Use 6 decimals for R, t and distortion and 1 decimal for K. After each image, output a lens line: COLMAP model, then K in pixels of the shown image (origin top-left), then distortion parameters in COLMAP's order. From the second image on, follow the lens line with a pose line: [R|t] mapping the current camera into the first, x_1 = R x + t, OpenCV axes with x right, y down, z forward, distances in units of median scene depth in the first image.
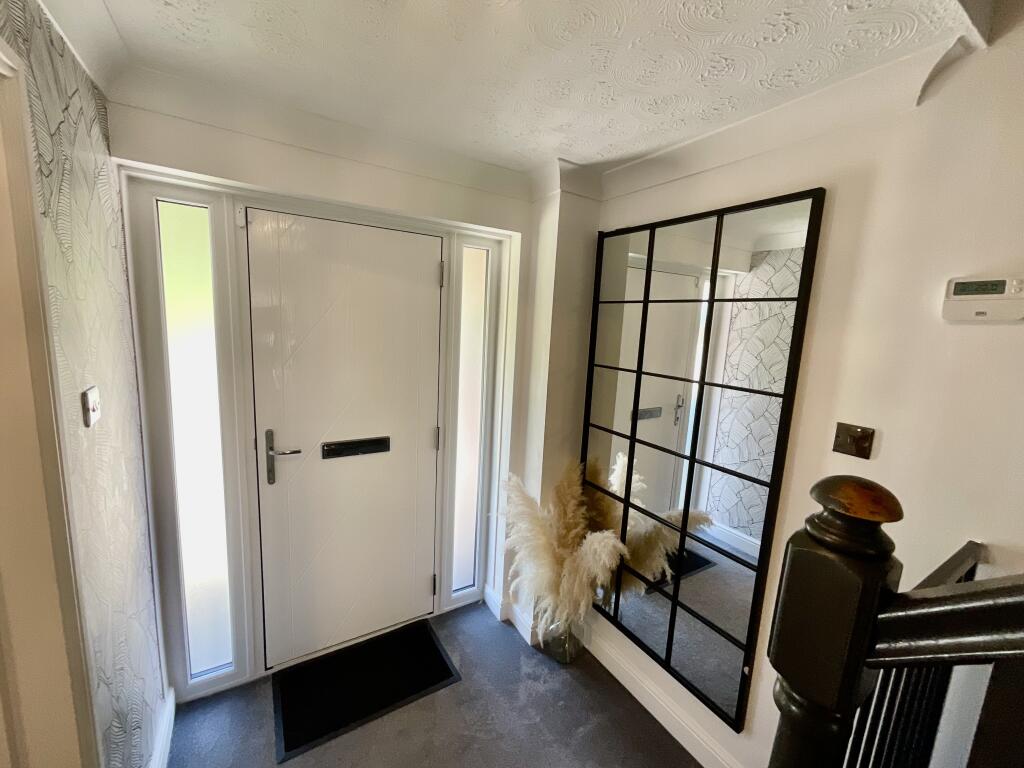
lens RADIAL K [[412.4, 0, 510.1], [0, 412.4, 385.1], [0, 0, 1]] dist [-0.006242, 0.002313]
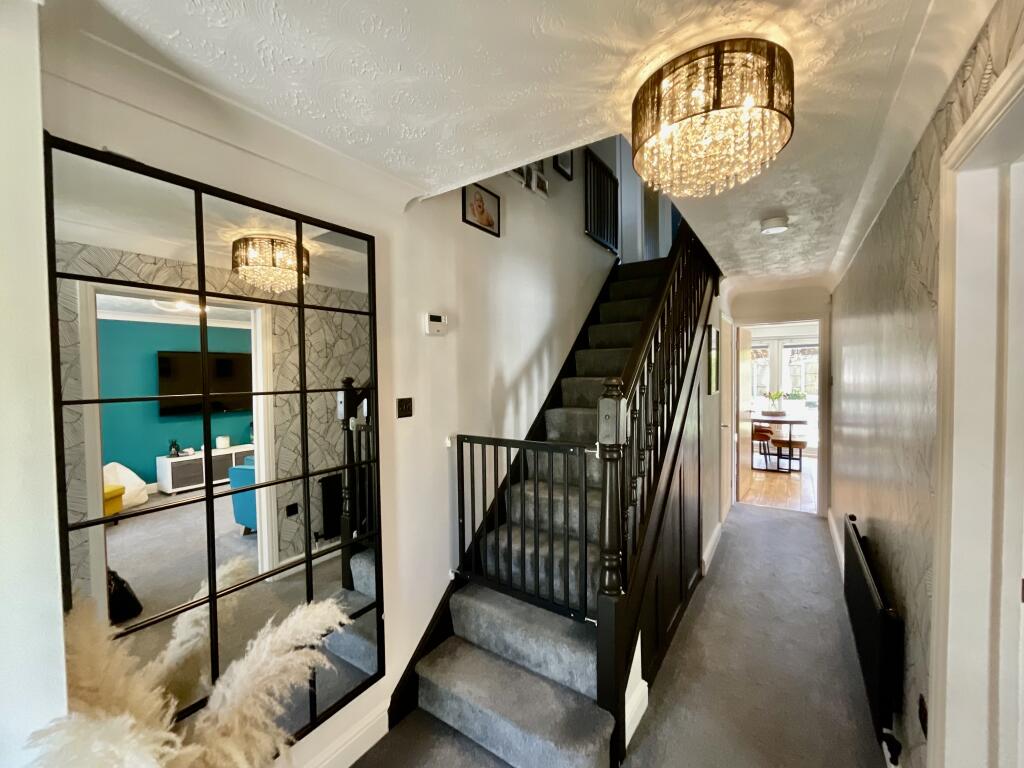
lens RADIAL K [[412.4, 0, 512.3], [0, 412.4, 383.3], [0, 0, 1]] dist [-0.006242, 0.002313]
pose [[-0.408470, -0.087525, 0.908566, -0.803931], [0.124423, 0.980762, 0.150418, -0.153399], [-0.904252, 0.174488, -0.389721, 1.291582]]
